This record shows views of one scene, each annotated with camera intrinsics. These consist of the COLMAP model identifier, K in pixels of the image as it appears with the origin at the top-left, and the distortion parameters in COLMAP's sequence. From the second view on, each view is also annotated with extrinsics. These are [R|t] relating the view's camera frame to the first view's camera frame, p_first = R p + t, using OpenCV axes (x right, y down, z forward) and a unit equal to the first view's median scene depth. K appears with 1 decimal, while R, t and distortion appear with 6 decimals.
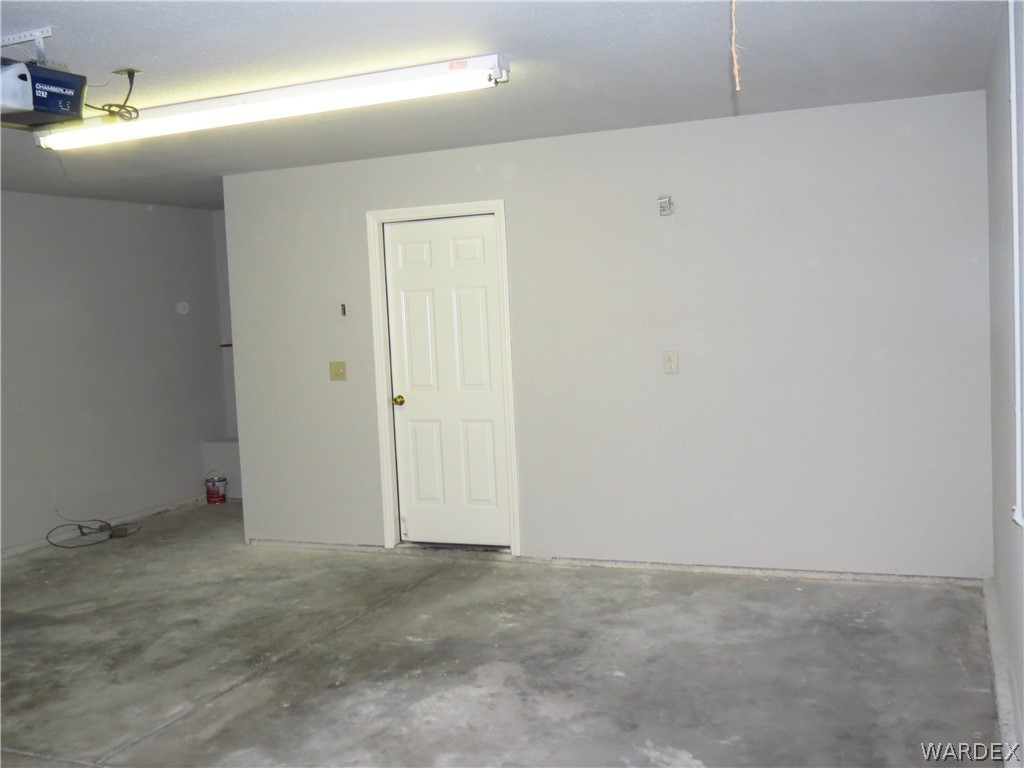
lens RADIAL K [[1042.9, 0, 512.0], [0, 1042.9, 384.0], [0, 0, 1]] dist [-0.057528, 0.043442]
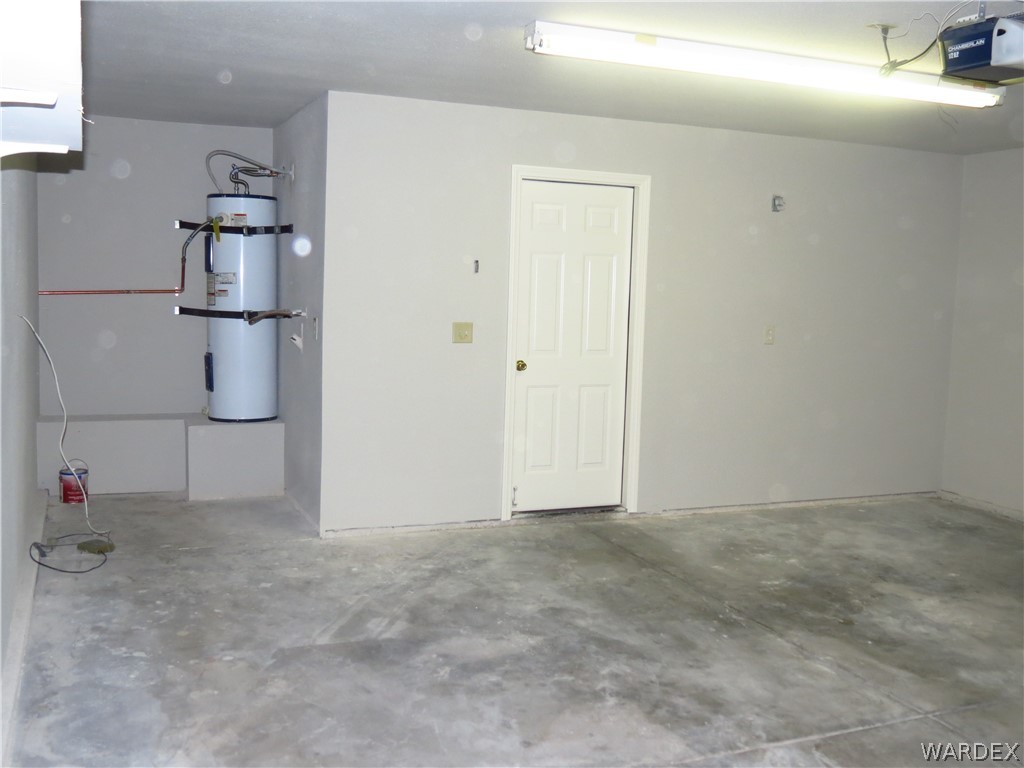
lens RADIAL K [[1042.9, 0, 512.0], [0, 1042.9, 384.0], [0, 0, 1]] dist [-0.057528, 0.043442]
pose [[0.693811, -0.002300, 0.720153, -1.033120], [-0.010978, 0.999845, 0.013769, 0.025433], [-0.720073, -0.017459, 0.693679, 0.435098]]
